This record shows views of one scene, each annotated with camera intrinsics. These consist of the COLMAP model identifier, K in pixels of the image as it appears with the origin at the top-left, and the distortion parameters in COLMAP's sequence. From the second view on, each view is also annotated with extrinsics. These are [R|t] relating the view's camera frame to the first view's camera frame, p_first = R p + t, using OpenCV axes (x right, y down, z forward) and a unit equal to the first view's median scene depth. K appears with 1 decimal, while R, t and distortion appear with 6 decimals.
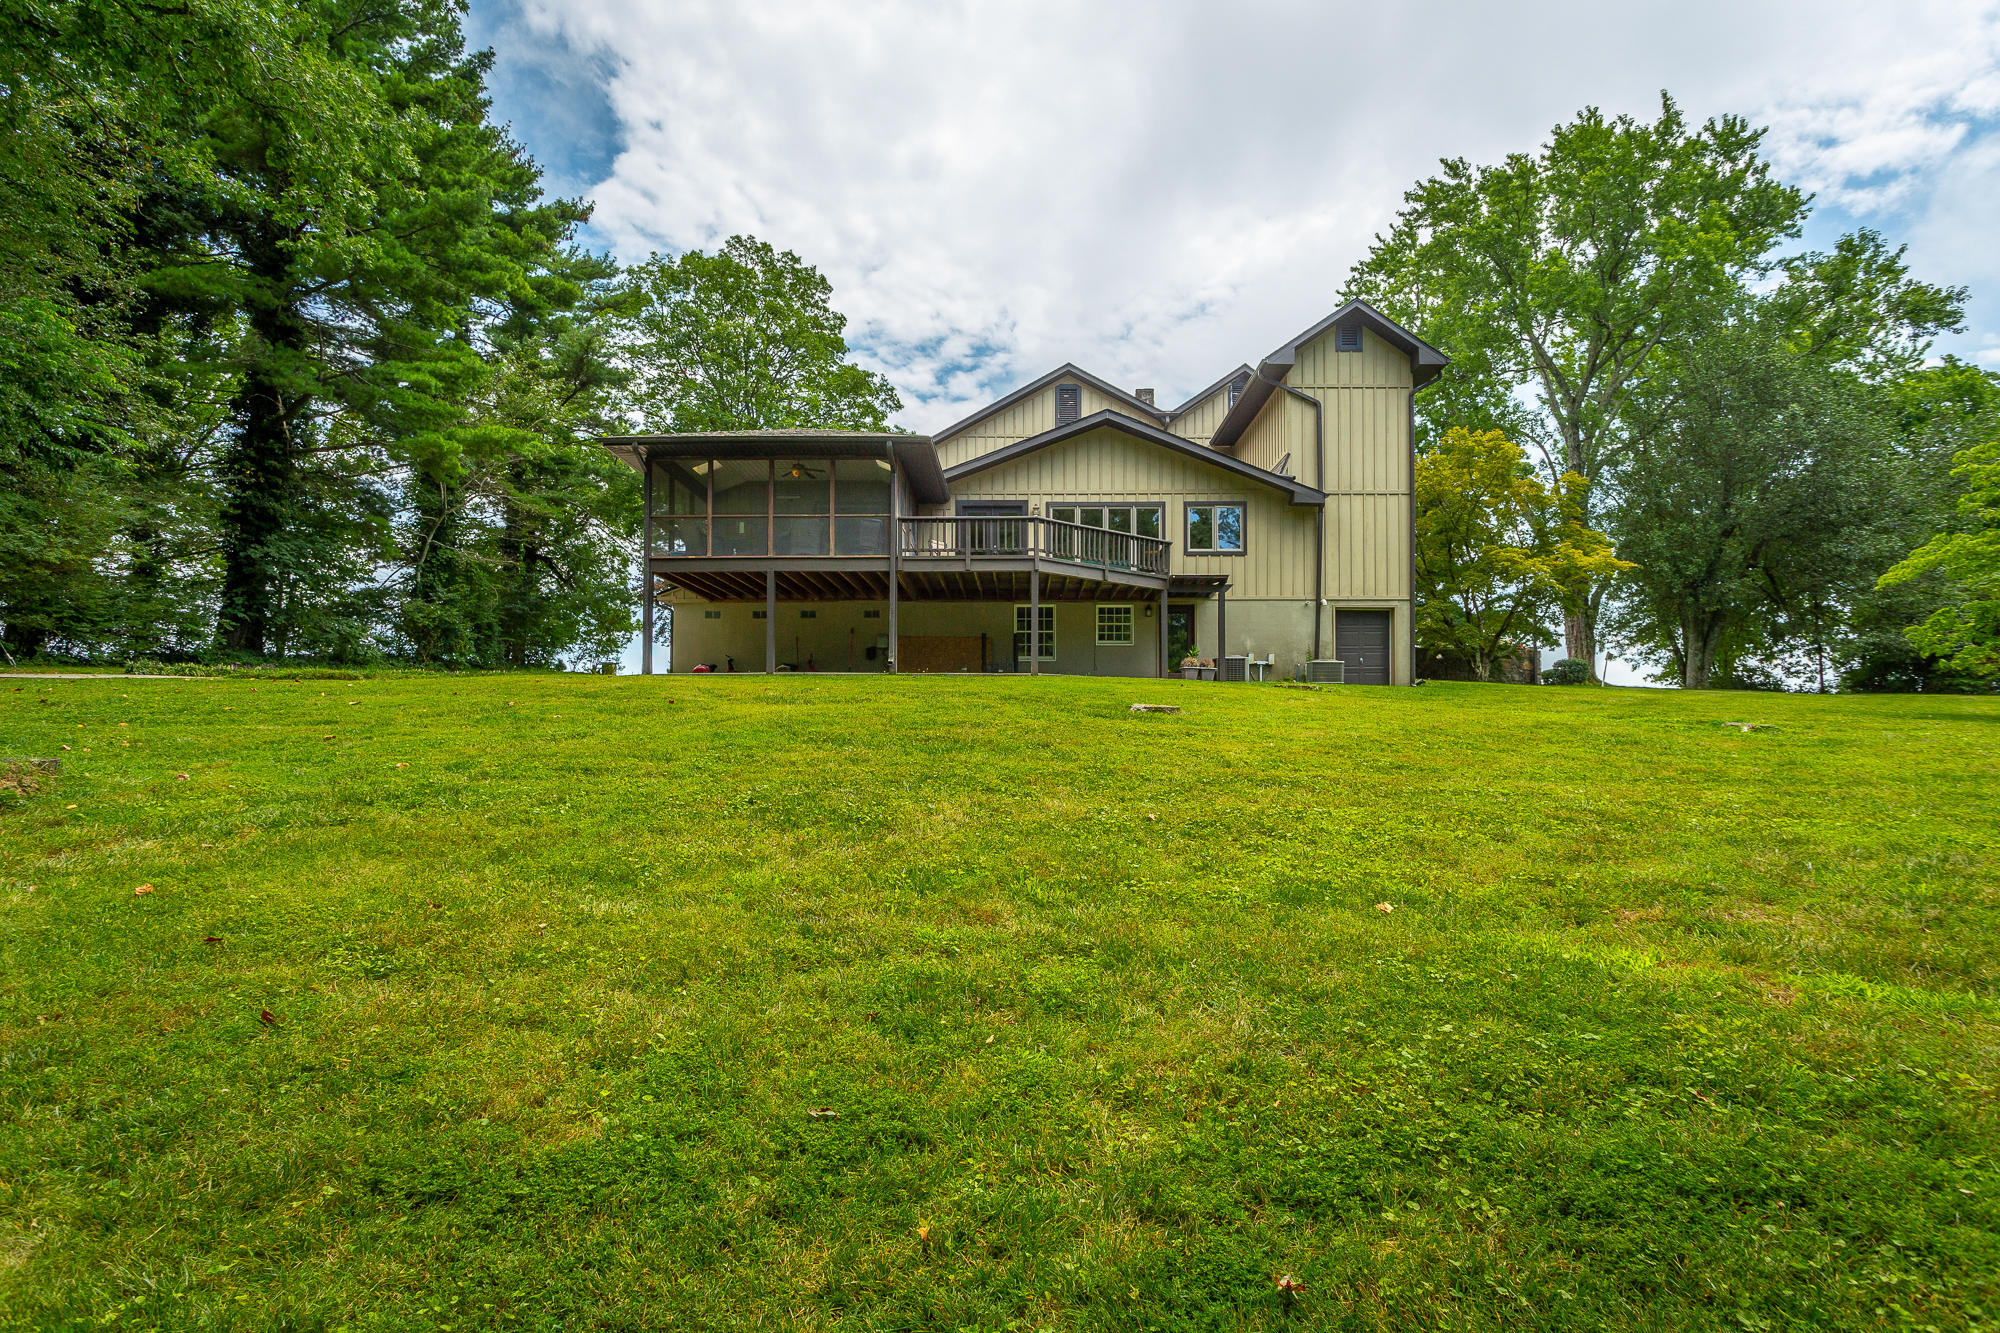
lens RADIAL K [[959.3, 0, 994.4], [0, 959.3, 648.1], [0, 0, 1]] dist [0.018863, 0.000123]
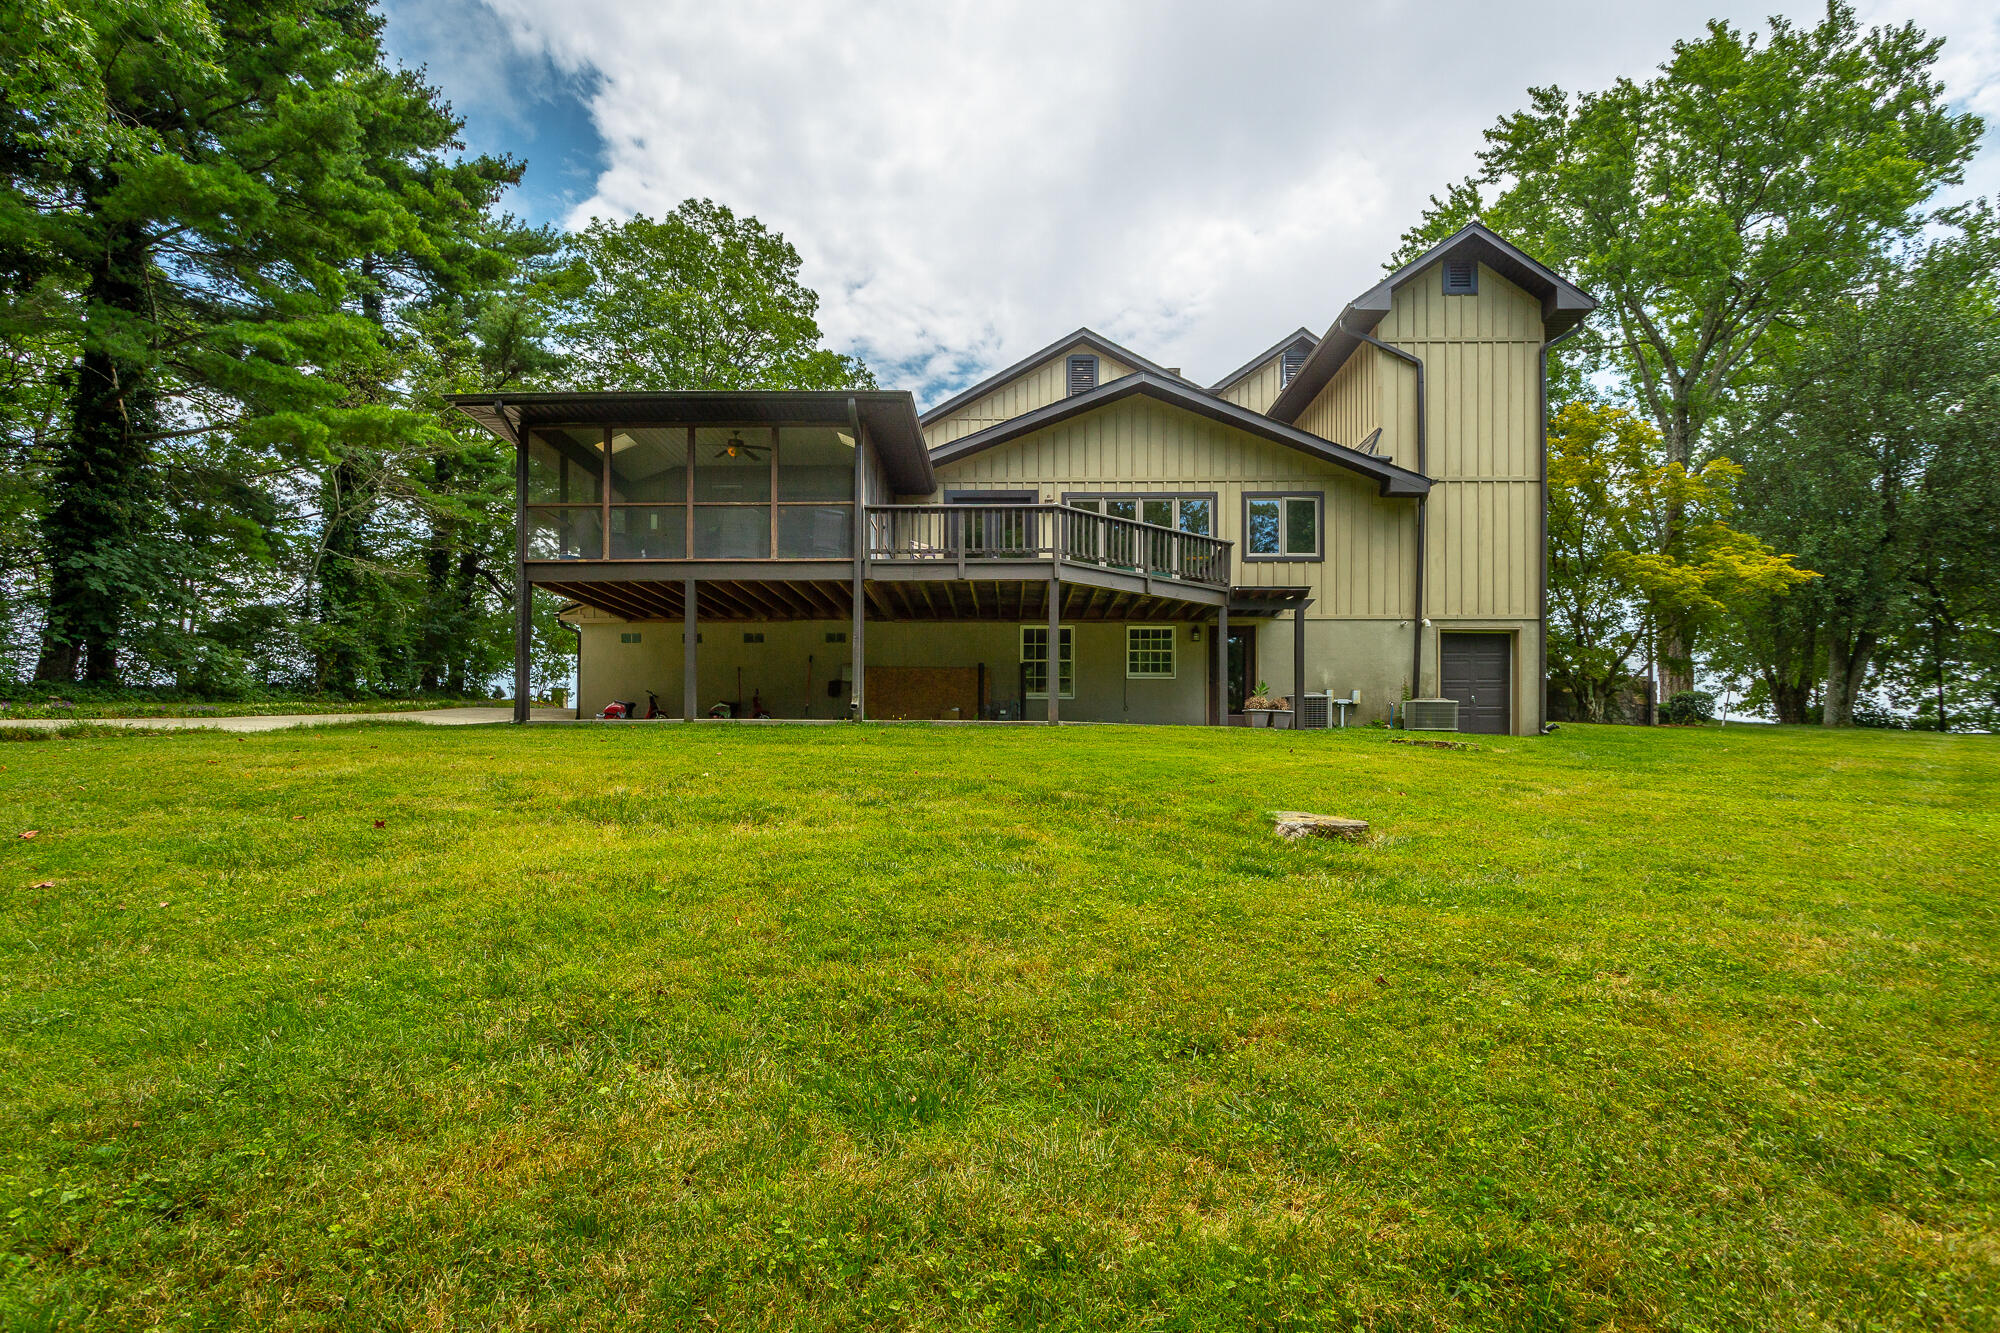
lens RADIAL K [[963.7, 0, 992.2], [0, 963.7, 657.4], [0, 0, 1]] dist [0.012881, -0.000226]
pose [[0.999935, 0.000193, 0.011417, -0.010874], [-0.000069, 0.999942, -0.010806, -0.011466], [-0.011418, 0.010805, 0.999876, 0.228361]]
